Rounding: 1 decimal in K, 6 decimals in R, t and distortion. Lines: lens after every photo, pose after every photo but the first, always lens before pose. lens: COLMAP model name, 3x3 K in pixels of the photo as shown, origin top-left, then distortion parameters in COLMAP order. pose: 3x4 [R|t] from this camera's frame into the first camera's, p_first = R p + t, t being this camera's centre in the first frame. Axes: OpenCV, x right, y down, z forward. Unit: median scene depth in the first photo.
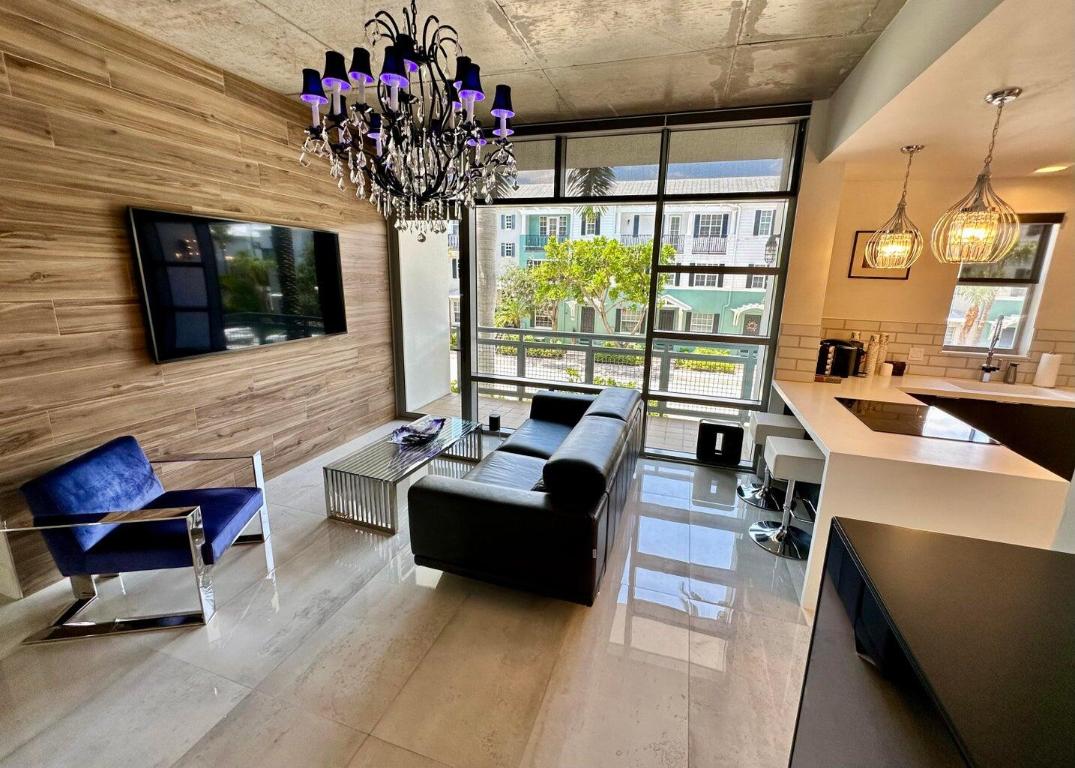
lens RADIAL K [[436.3, 0, 545.9], [0, 436.3, 371.0], [0, 0, 1]] dist [-0.000459, -0.000015]
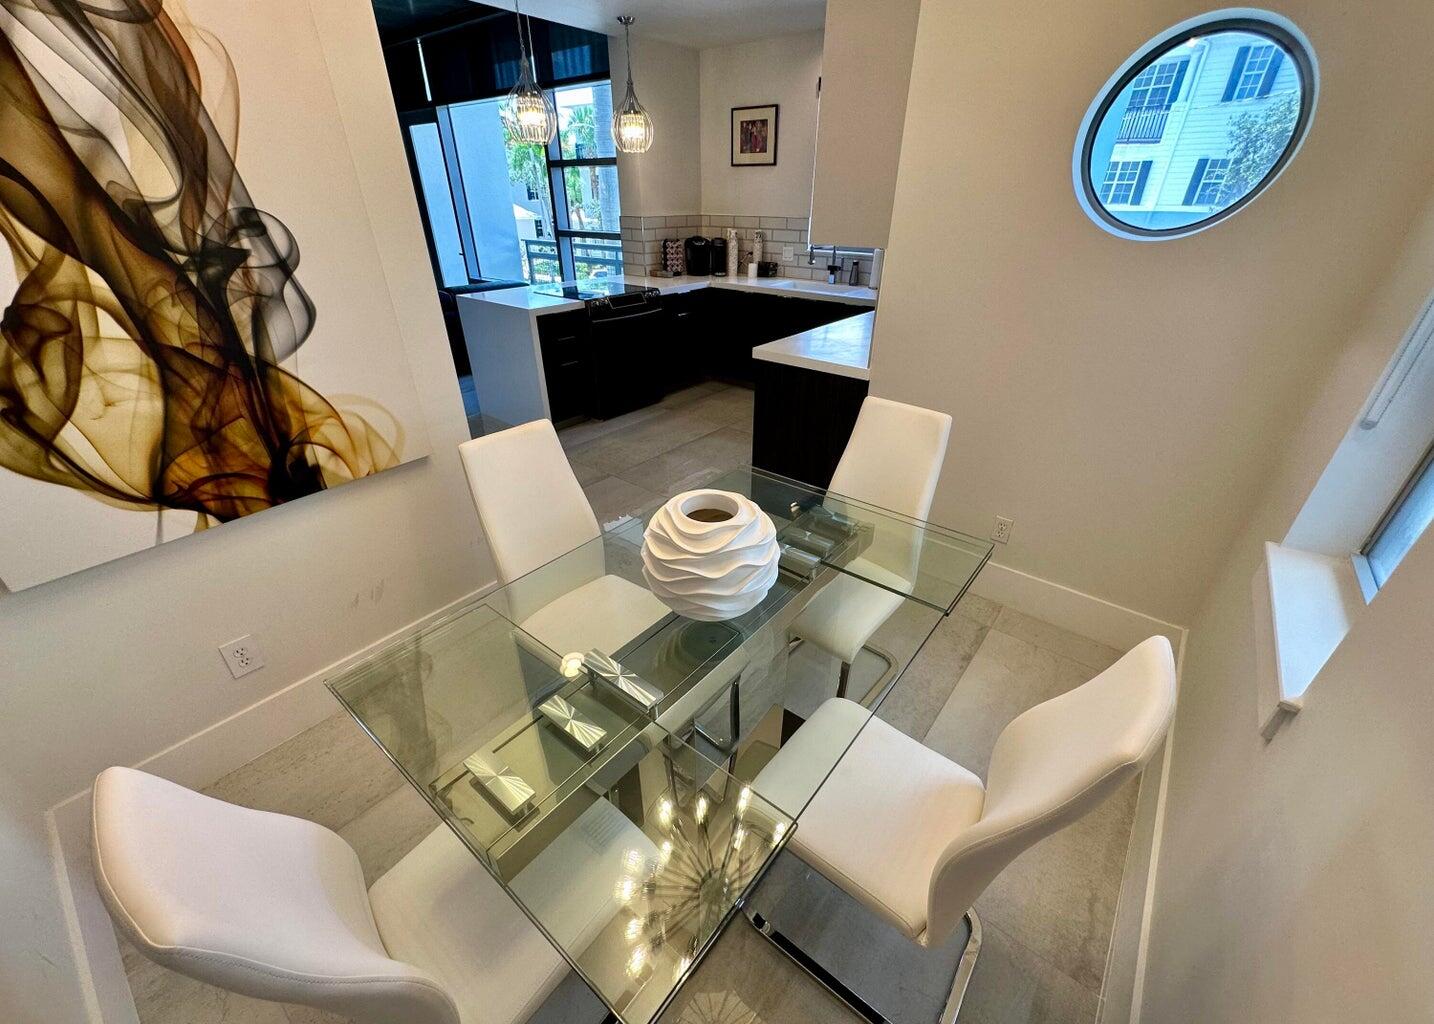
lens RADIAL K [[570.9, 0, 714.7], [0, 570.9, 525.9], [0, 0, 1]] dist [0.000552, 0.000180]
pose [[0.932849, 0.160250, -0.322663, 1.521594], [-0.056452, 0.949580, 0.308401, 0.193562], [0.355816, -0.269477, 0.894862, -0.442269]]
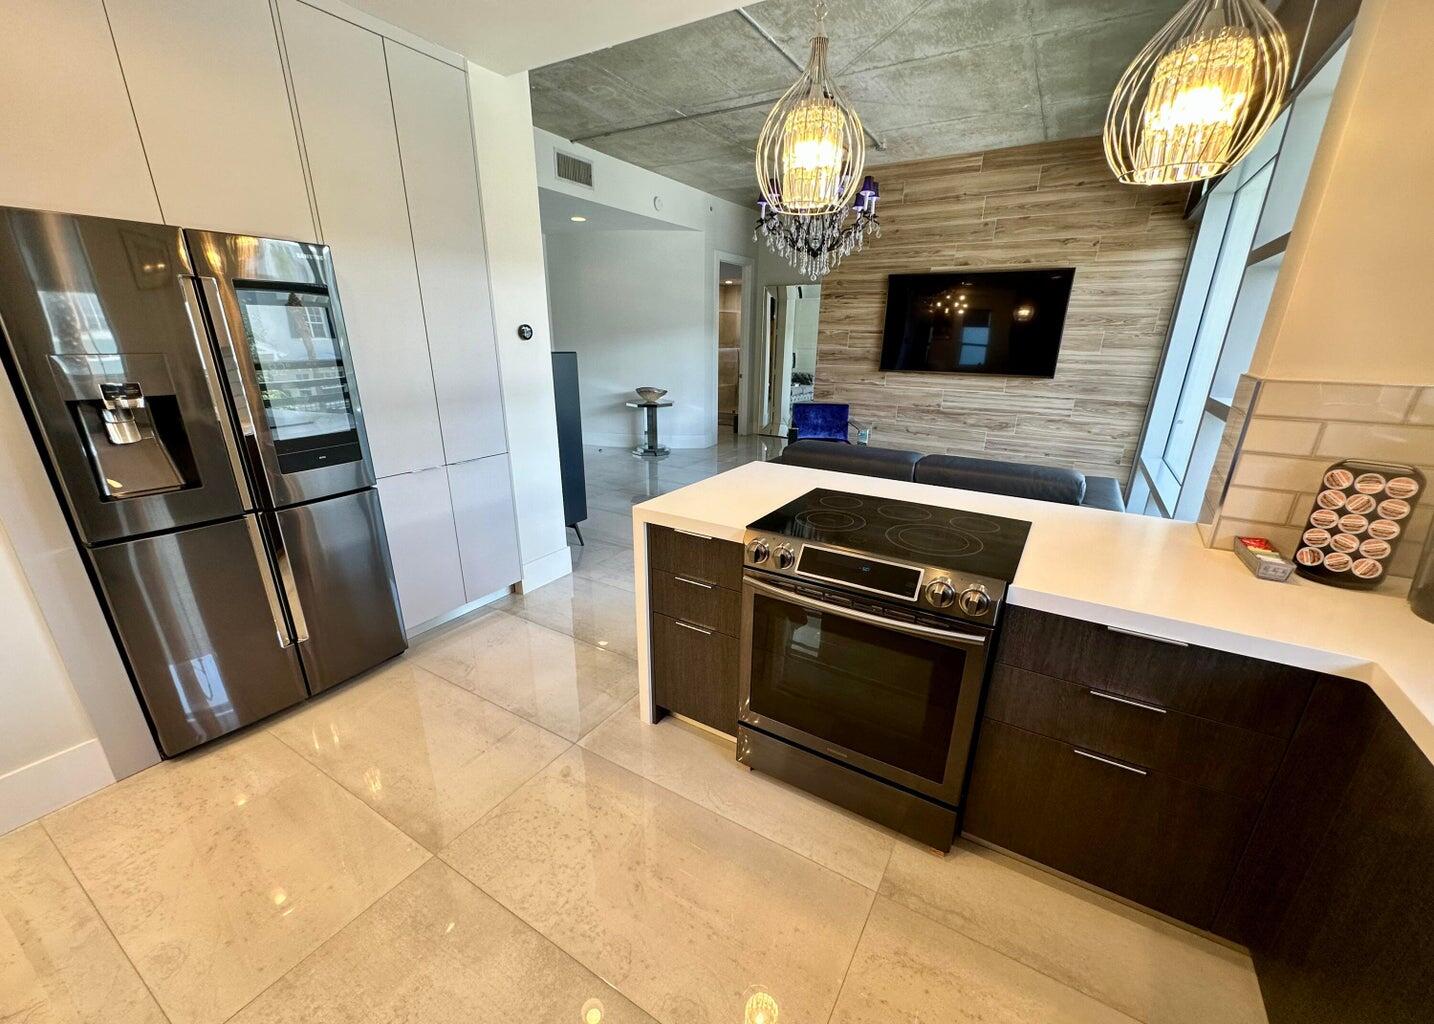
lens RADIAL K [[571.4, 0, 722.6], [0, 571.4, 535.6], [0, 0, 1]] dist [0.000247, -0.000132]
pose [[-0.226540, 0.299427, -0.926835, 1.290011], [-0.229109, 0.908493, 0.349500, -0.060531], [0.946673, 0.291522, -0.137208, 0.782197]]
